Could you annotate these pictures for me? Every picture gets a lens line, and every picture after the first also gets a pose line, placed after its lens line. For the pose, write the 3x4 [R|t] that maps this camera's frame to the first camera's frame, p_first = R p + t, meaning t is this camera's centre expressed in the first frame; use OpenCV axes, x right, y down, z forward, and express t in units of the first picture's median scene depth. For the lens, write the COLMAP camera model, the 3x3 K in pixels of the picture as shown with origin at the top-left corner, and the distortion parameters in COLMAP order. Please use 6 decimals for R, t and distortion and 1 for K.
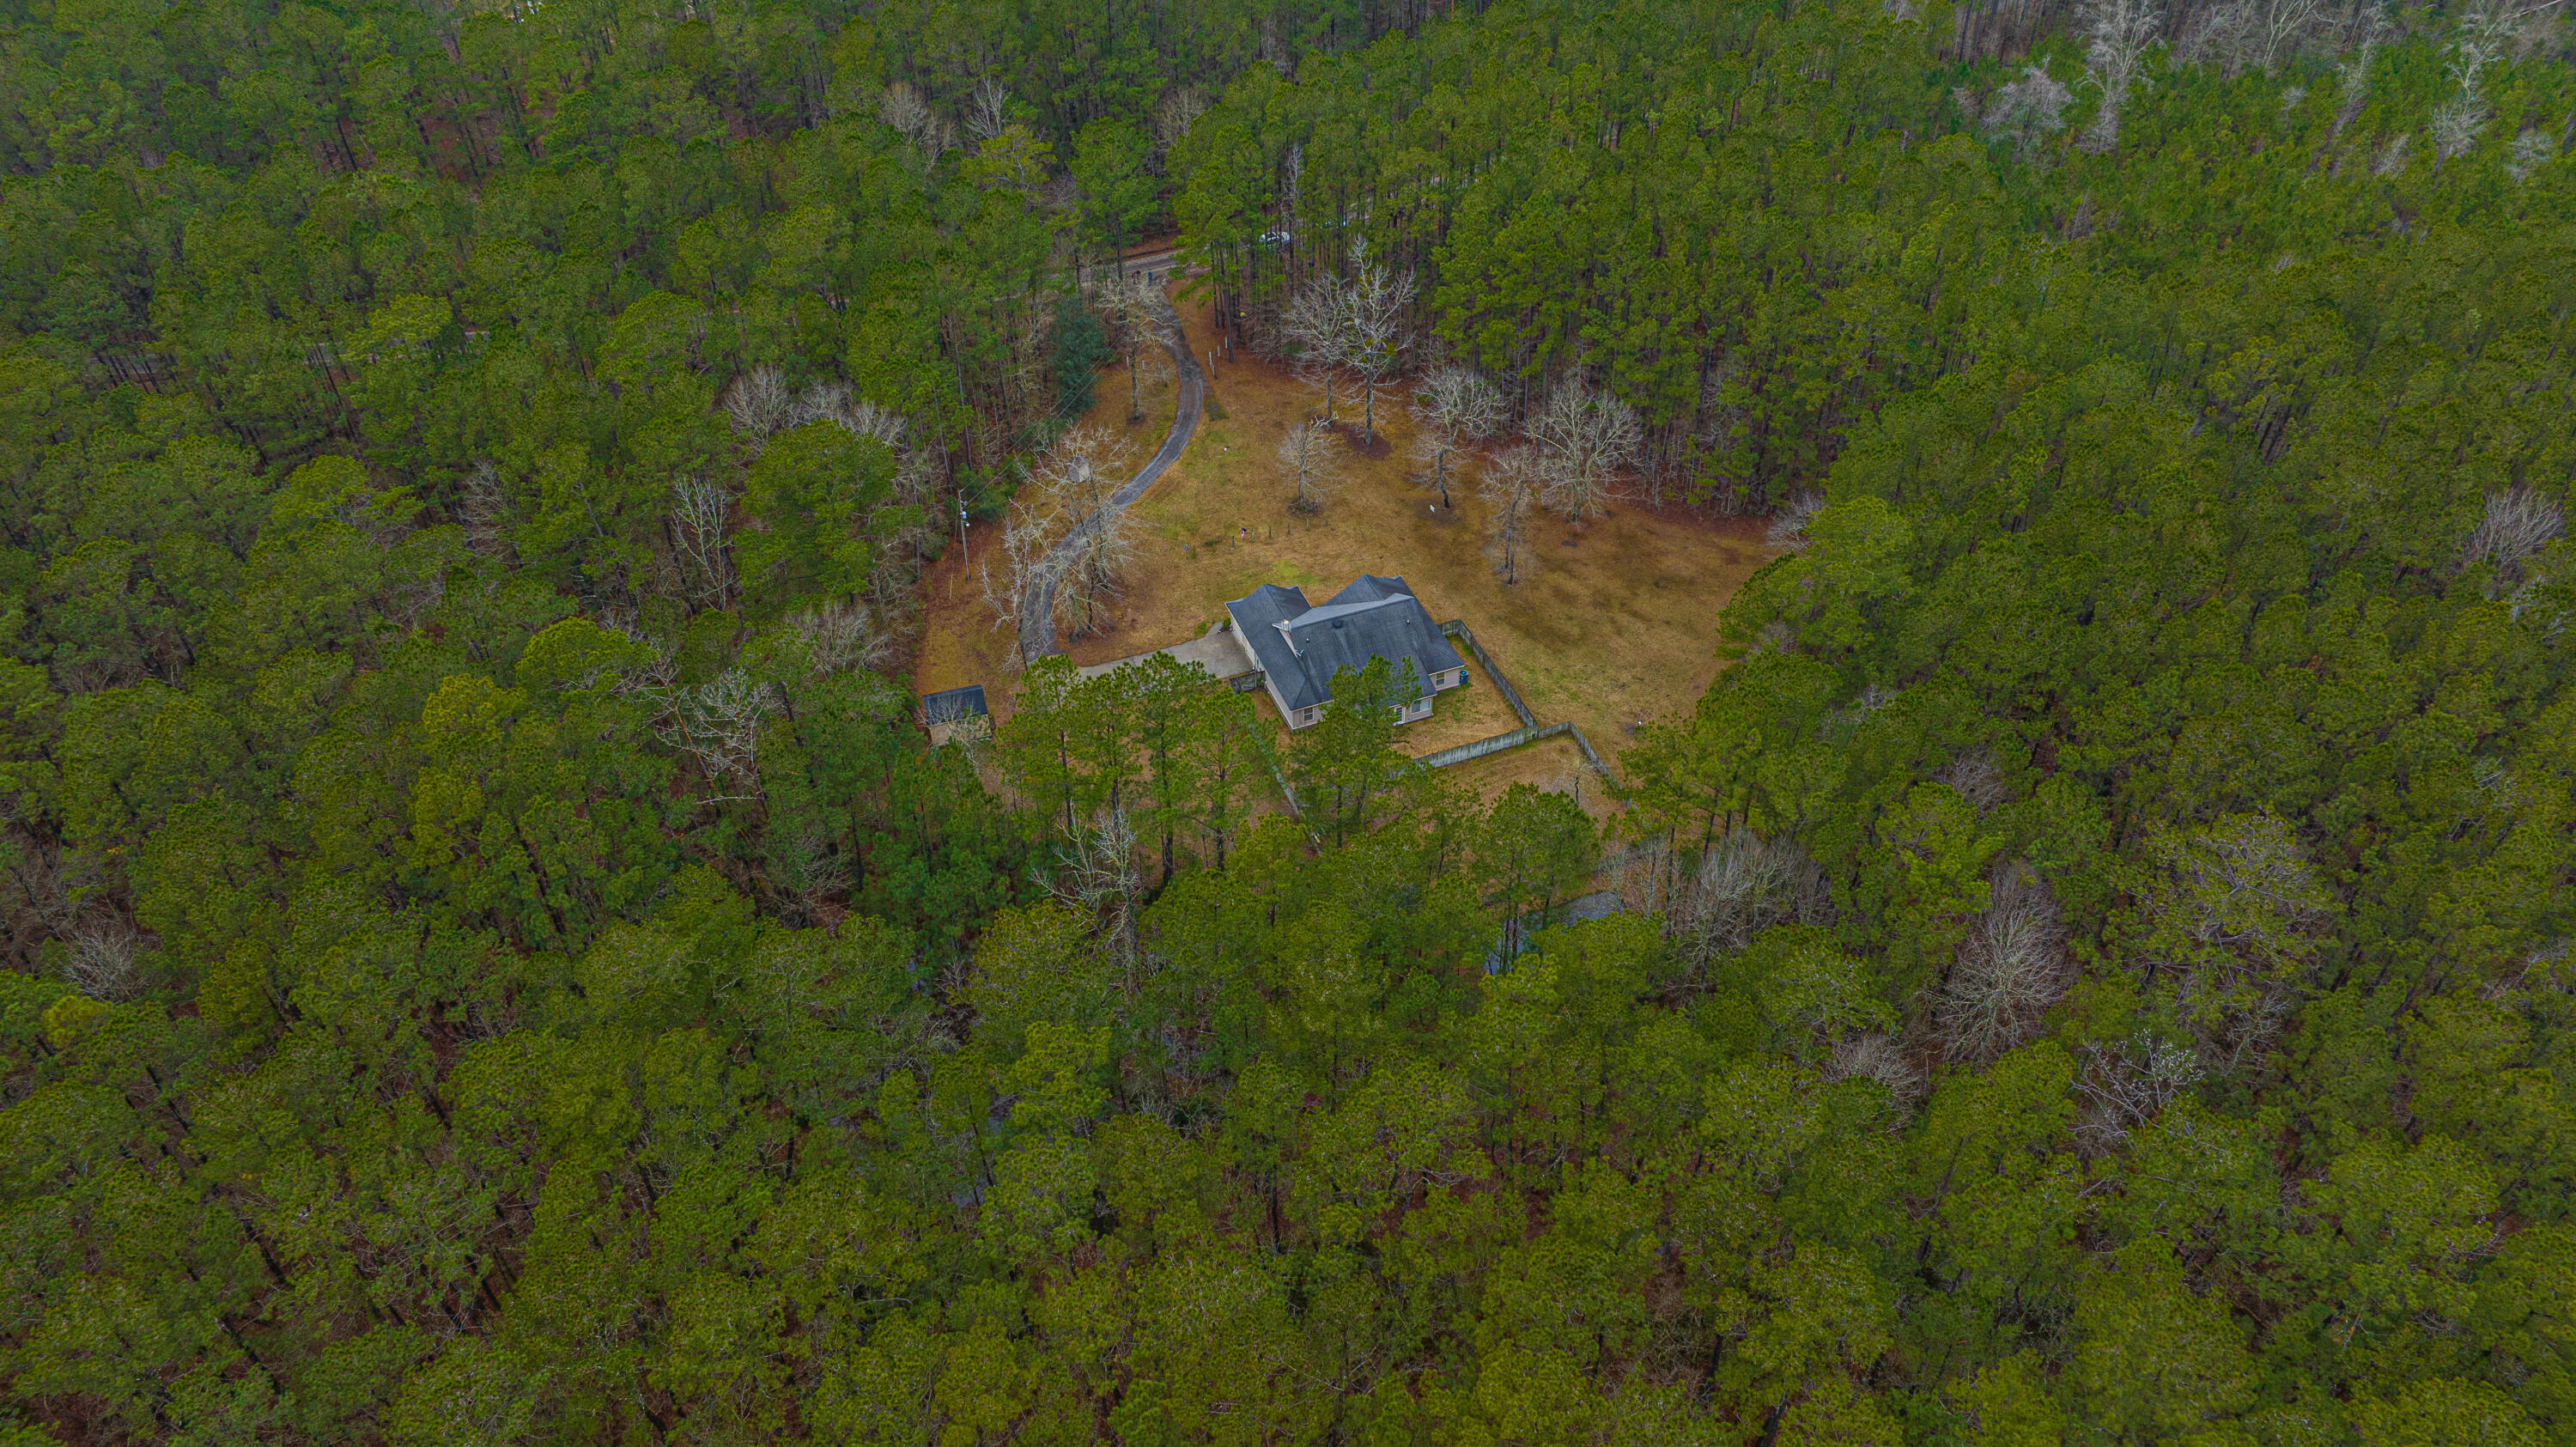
lens RADIAL K [[1802.5, 0, 1289.6], [0, 1802.5, 732.3], [0, 0, 1]] dist [-0.037433, 0.045408]
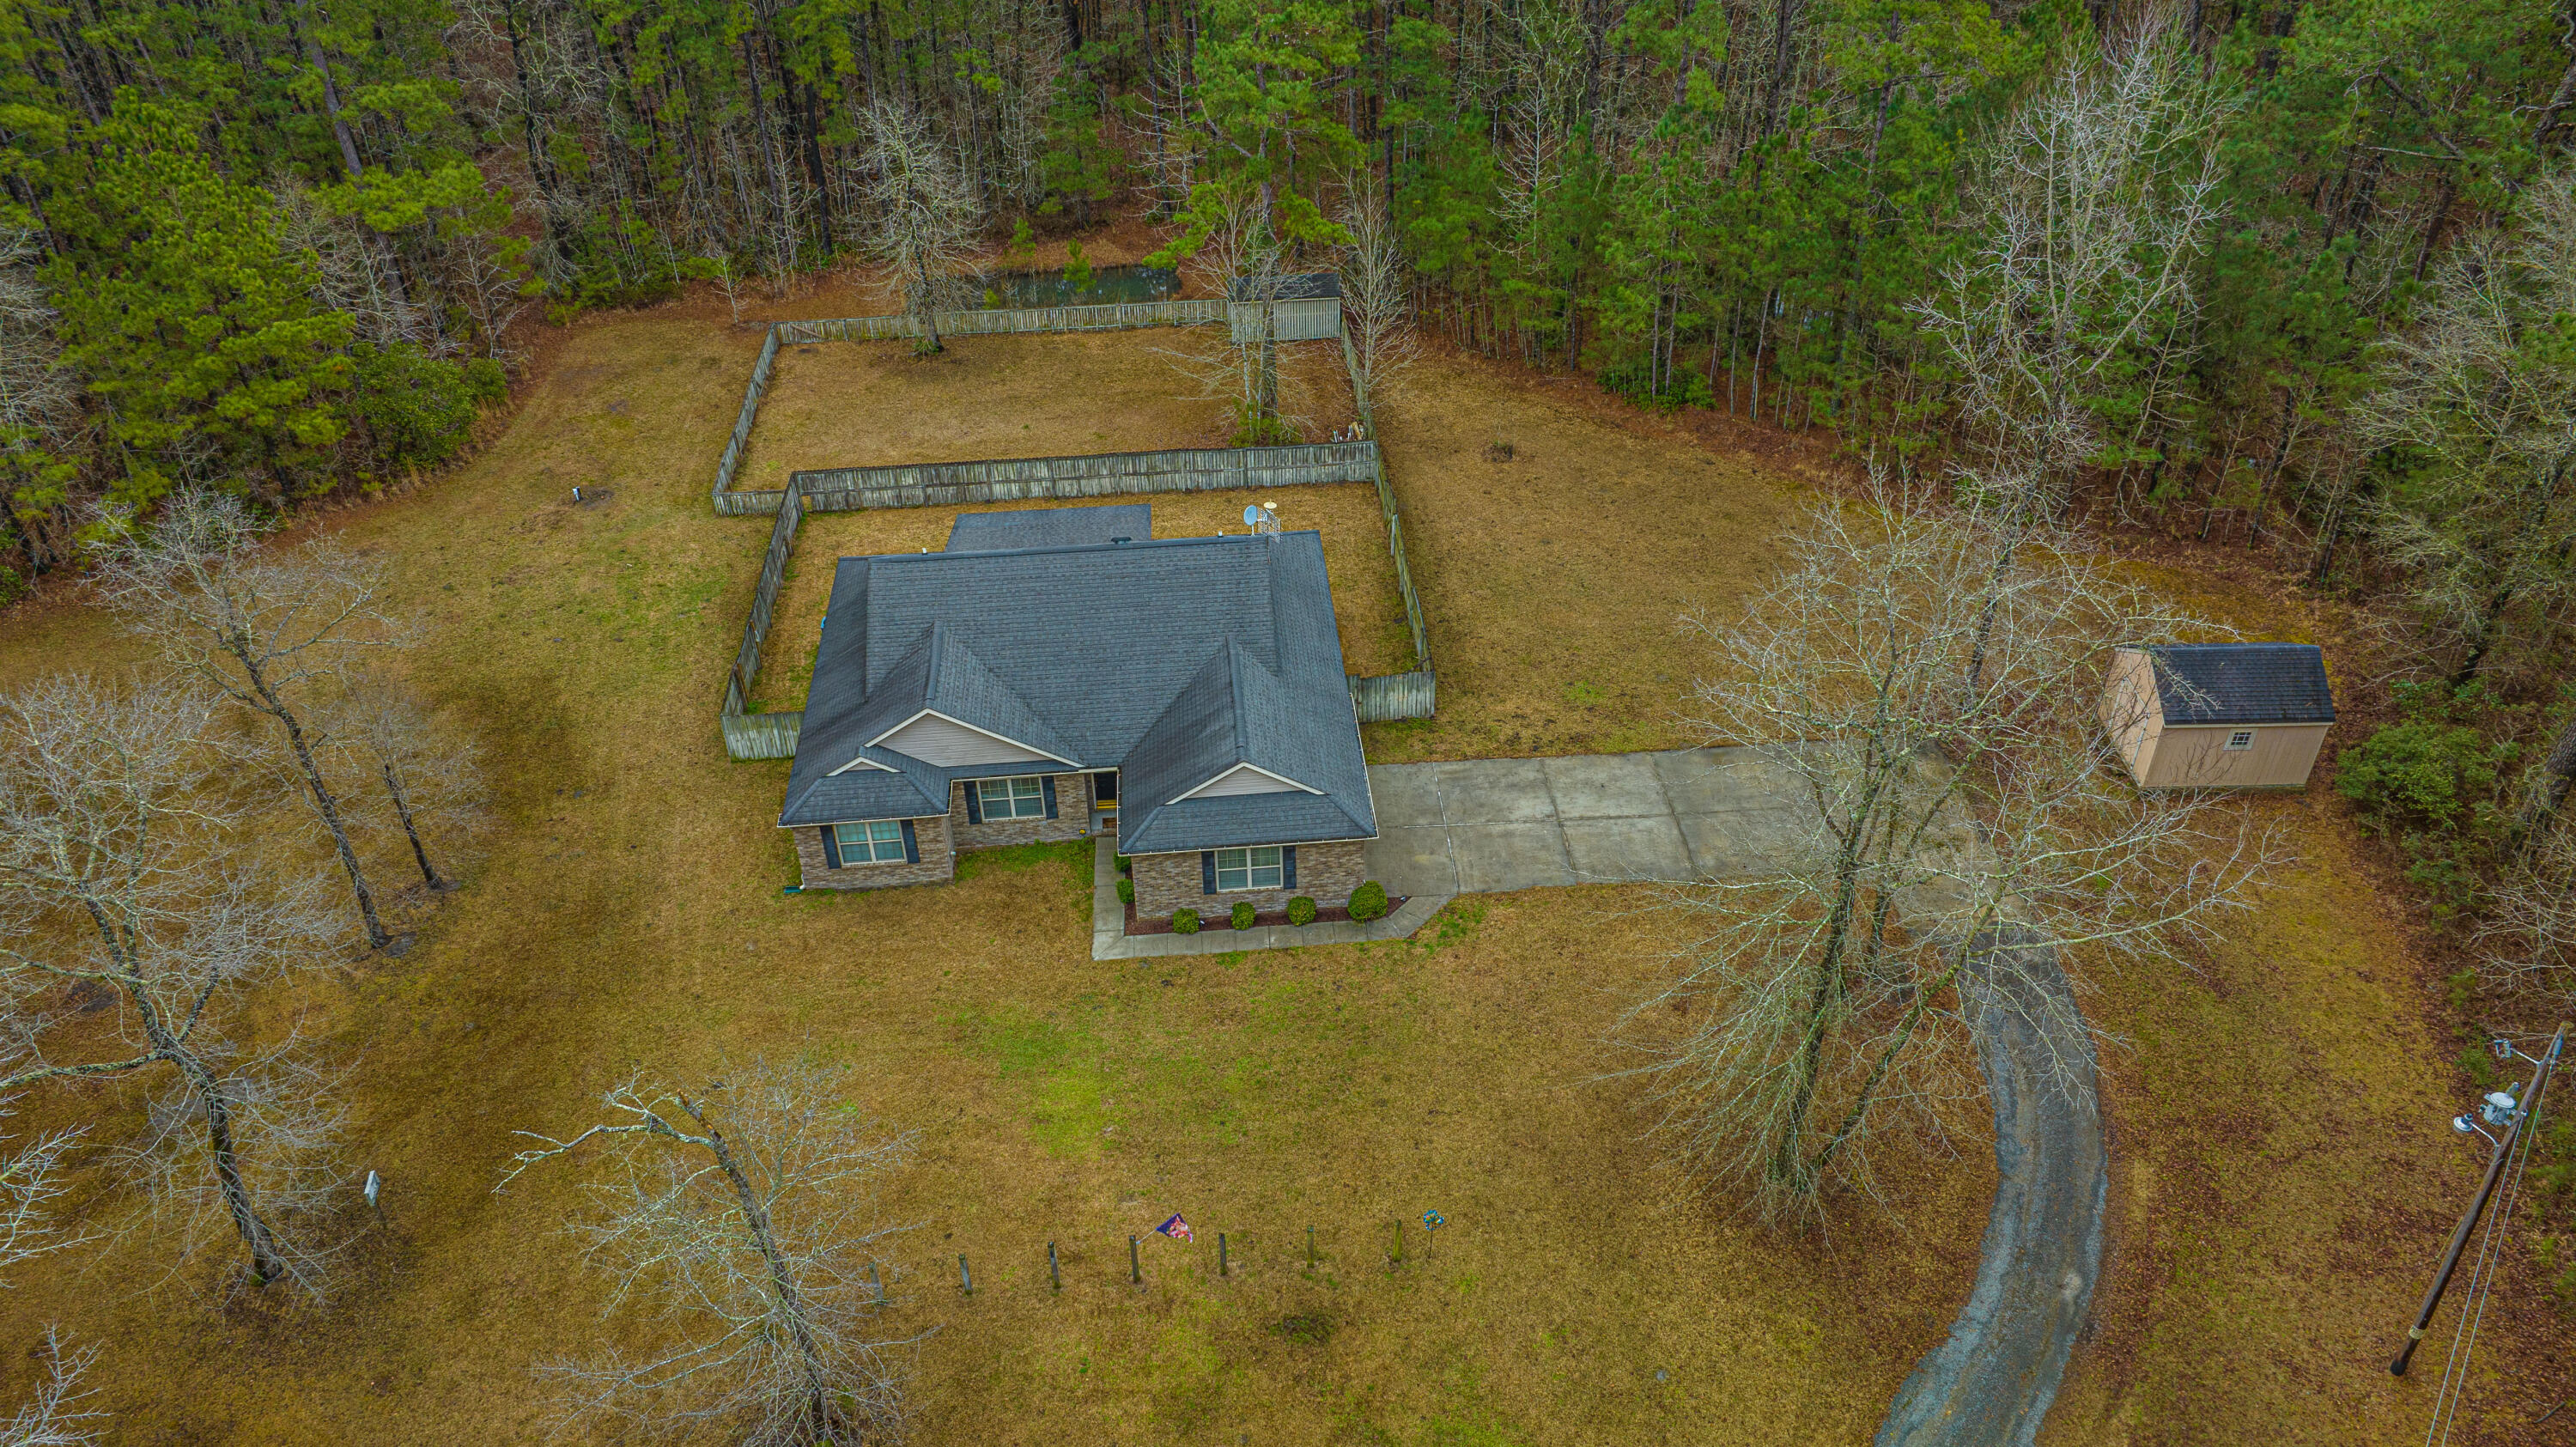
lens RADIAL K [[1806.5, 0, 1290.0], [0, 1806.5, 723.2], [0, 0, 1]] dist [-0.018732, -0.000030]
pose [[-0.957839, -0.147369, 0.246632, -0.090486], [0.212670, 0.213505, 0.953513, -0.354590], [-0.193176, 0.965763, -0.173163, 1.007805]]
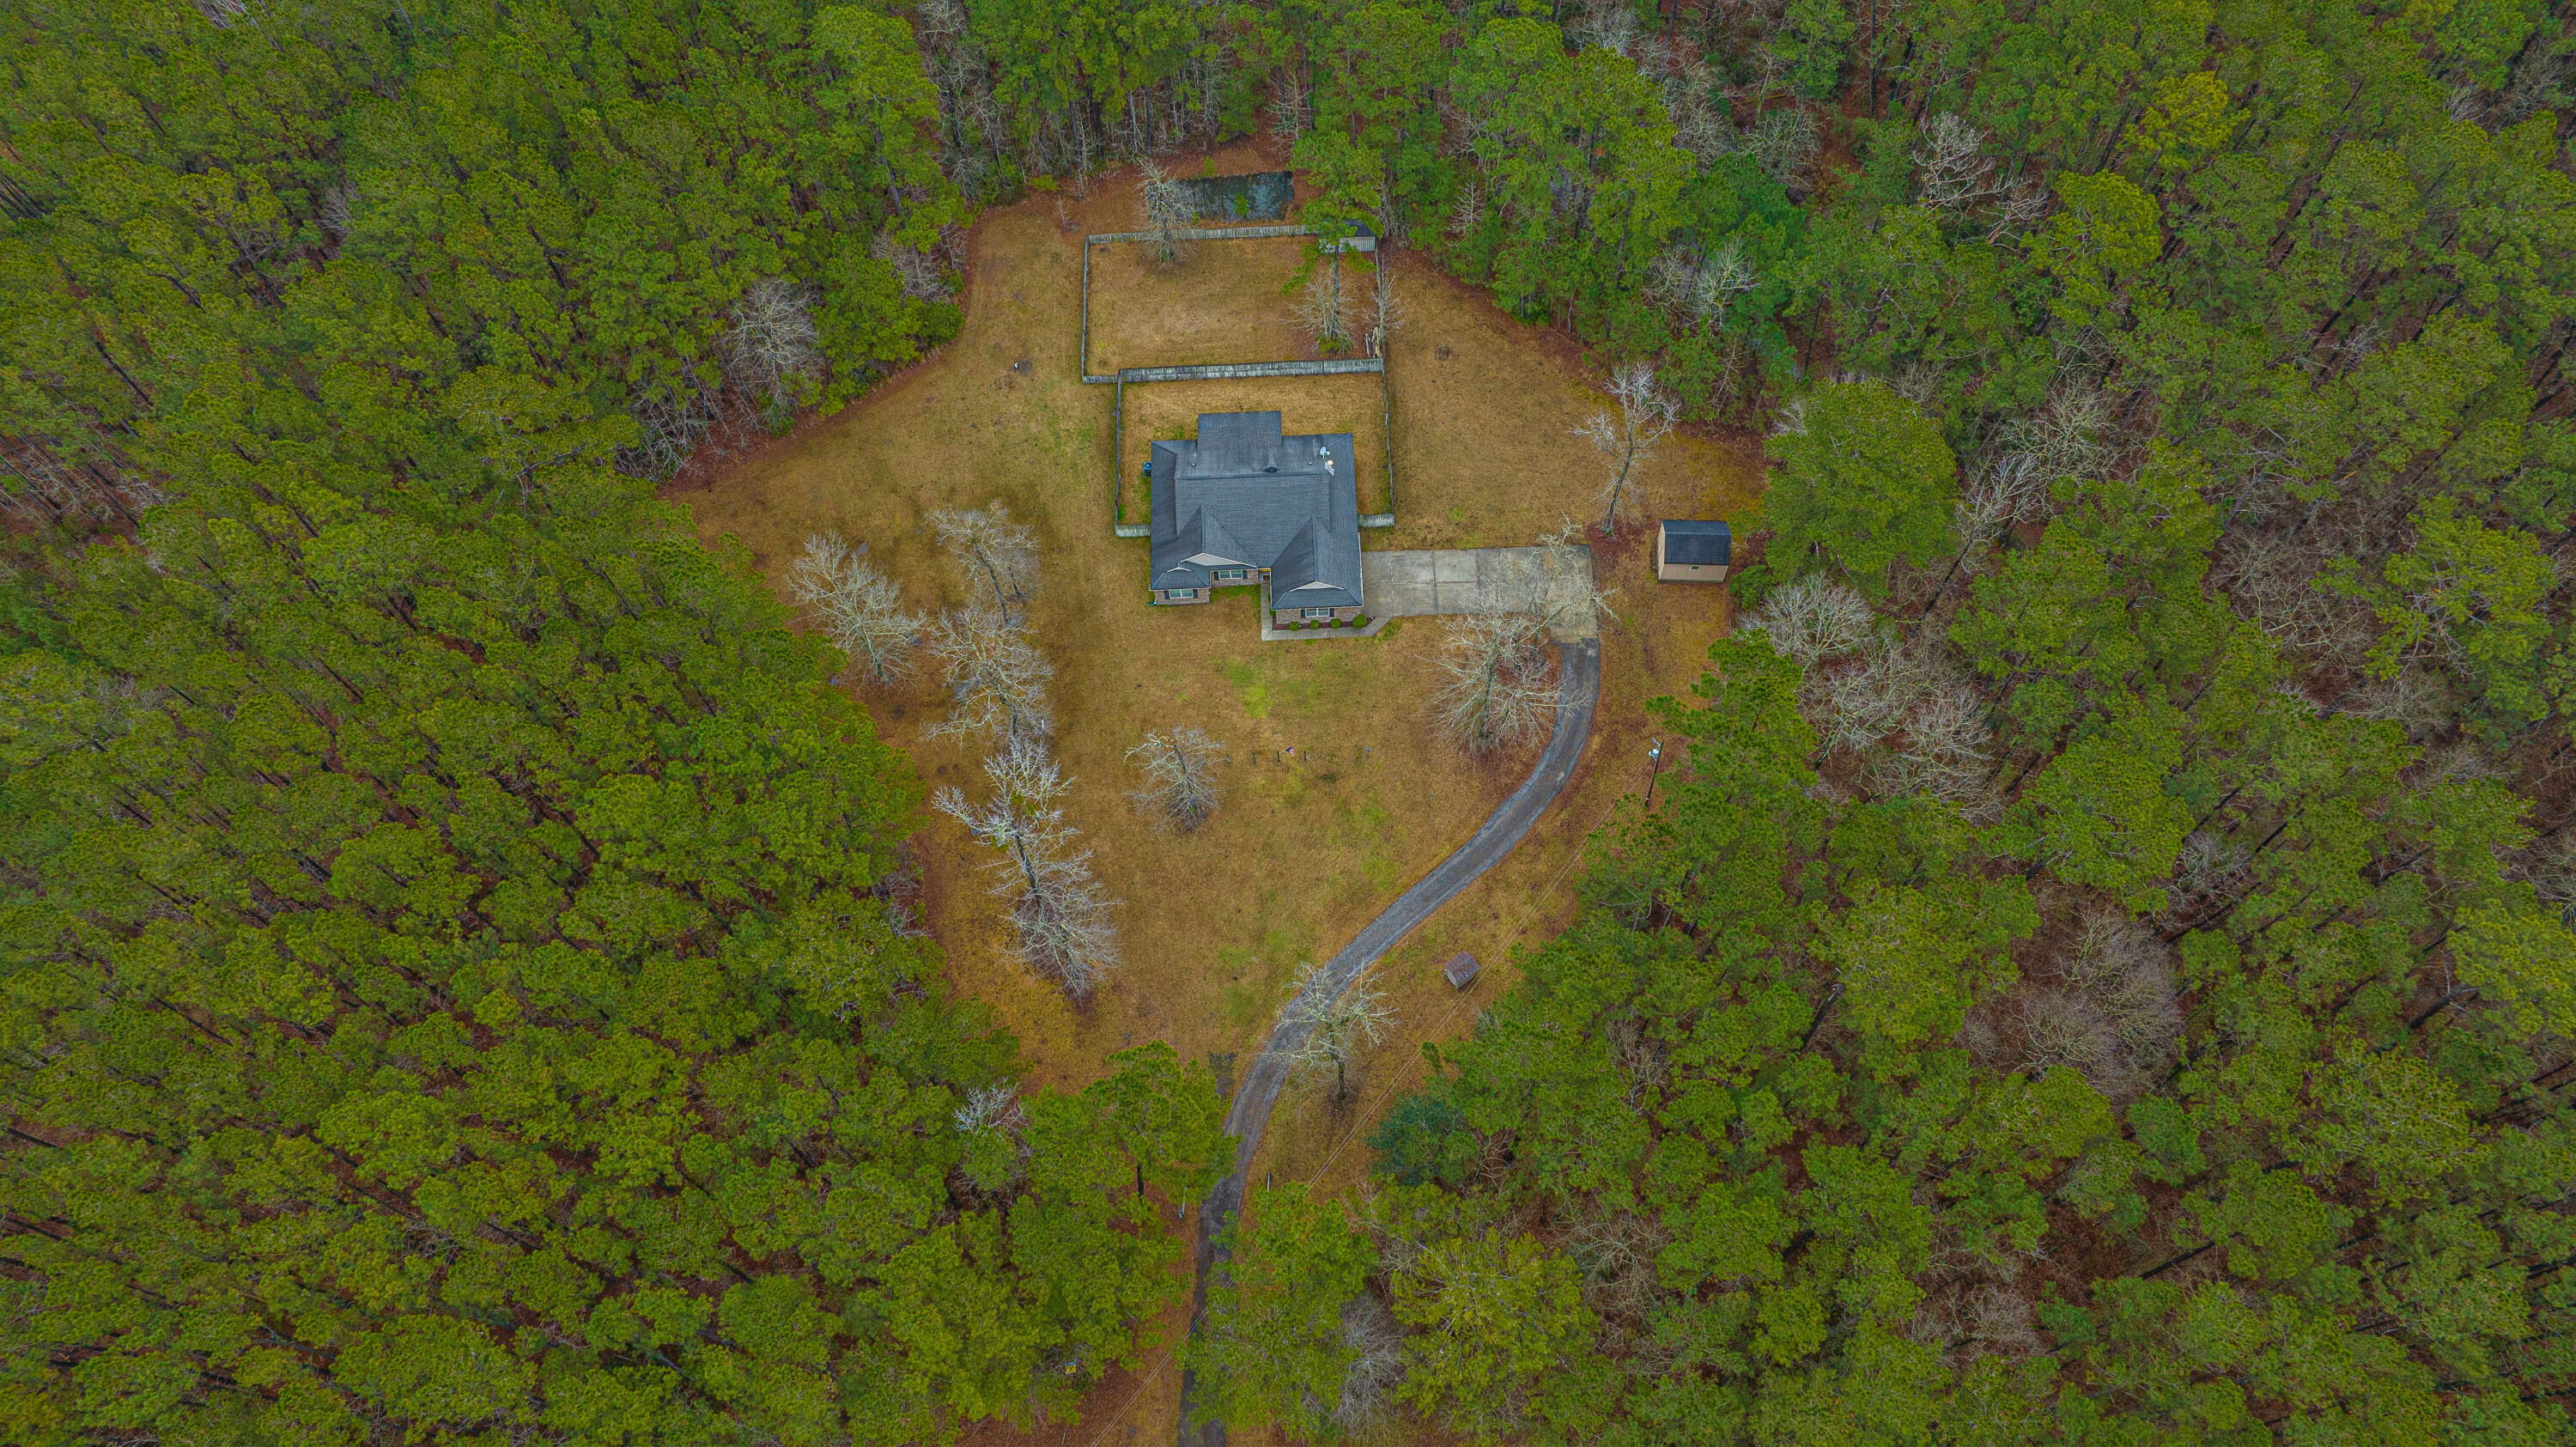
lens RADIAL K [[1806.5, 0, 1290.0], [0, 1806.5, 723.2], [0, 0, 1]] dist [-0.018732, -0.000030]
pose [[-0.941794, -0.280774, 0.184907, -0.171175], [0.250791, -0.220463, 0.942603, -0.868241], [-0.223893, 0.934110, 0.278046, 0.800342]]
